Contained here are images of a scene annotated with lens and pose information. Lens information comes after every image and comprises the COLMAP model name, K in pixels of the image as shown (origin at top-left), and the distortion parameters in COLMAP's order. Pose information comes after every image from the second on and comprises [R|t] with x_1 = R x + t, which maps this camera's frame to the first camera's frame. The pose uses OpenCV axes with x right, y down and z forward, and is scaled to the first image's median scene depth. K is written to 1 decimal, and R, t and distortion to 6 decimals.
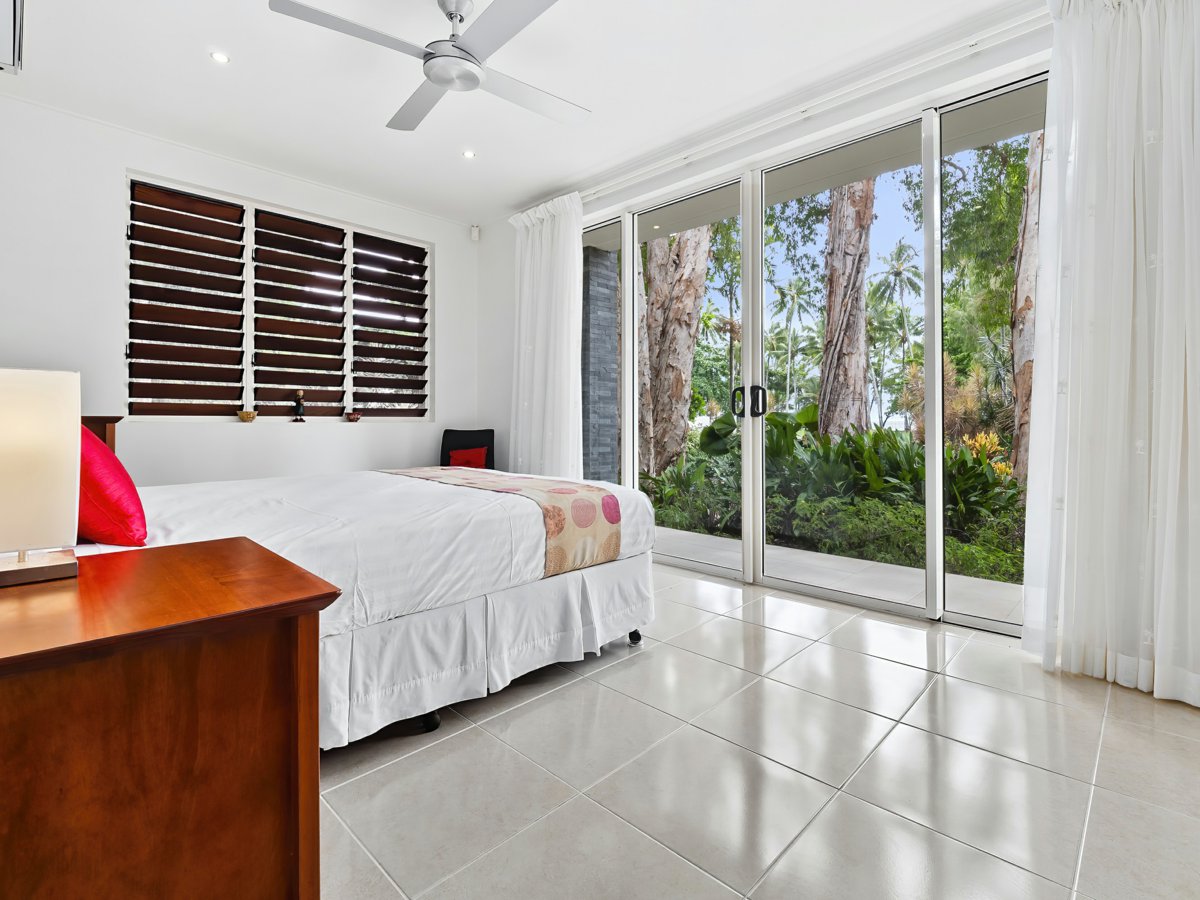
lens RADIAL K [[575.9, 0, 599.4], [0, 575.9, 440.3], [0, 0, 1]] dist [-0.004313, -0.000961]
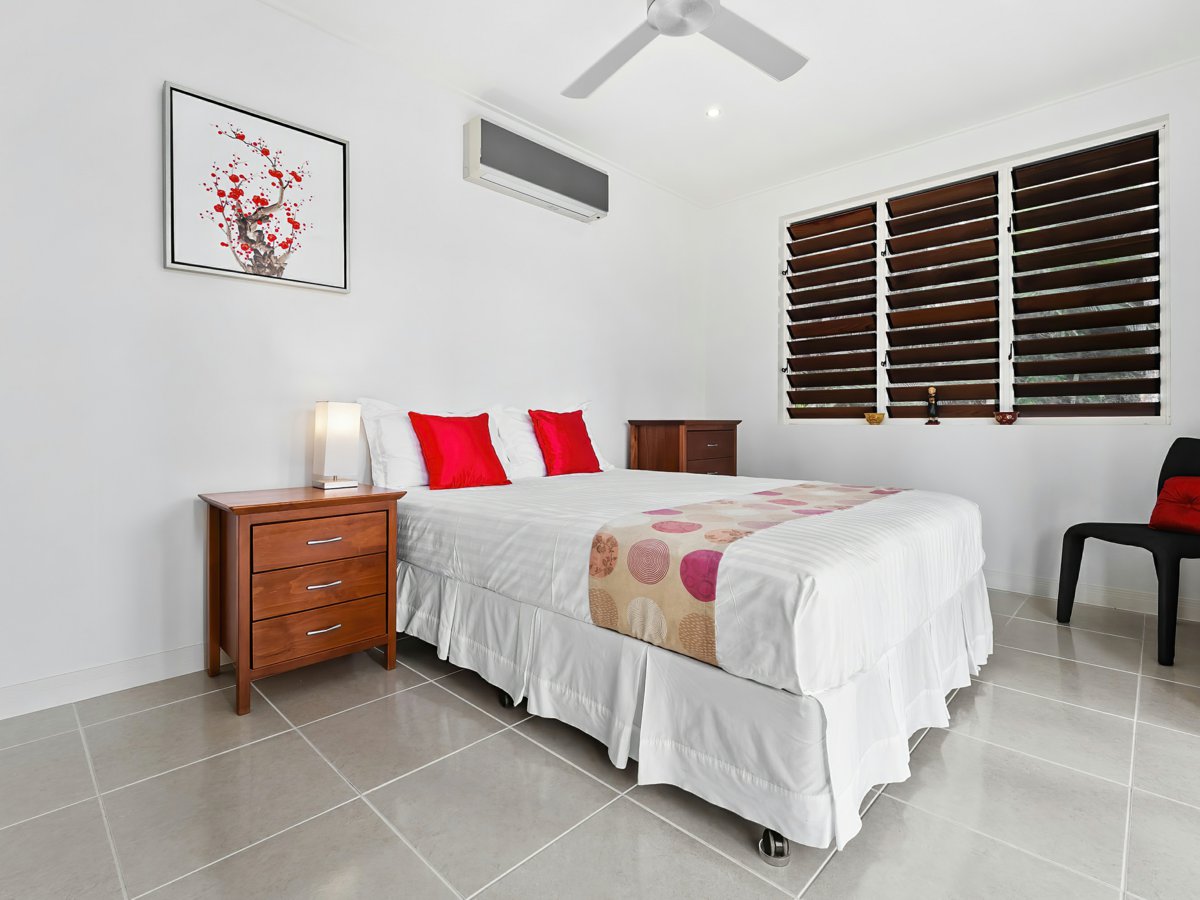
lens RADIAL K [[575.9, 0, 602.5], [0, 575.9, 444.9], [0, 0, 1]] dist [-0.004313, -0.000961]
pose [[-0.002913, 0.037194, -0.999304, 0.364656], [-0.033608, 0.998740, 0.037271, -0.017636], [0.999431, 0.033693, -0.001659, 0.546245]]
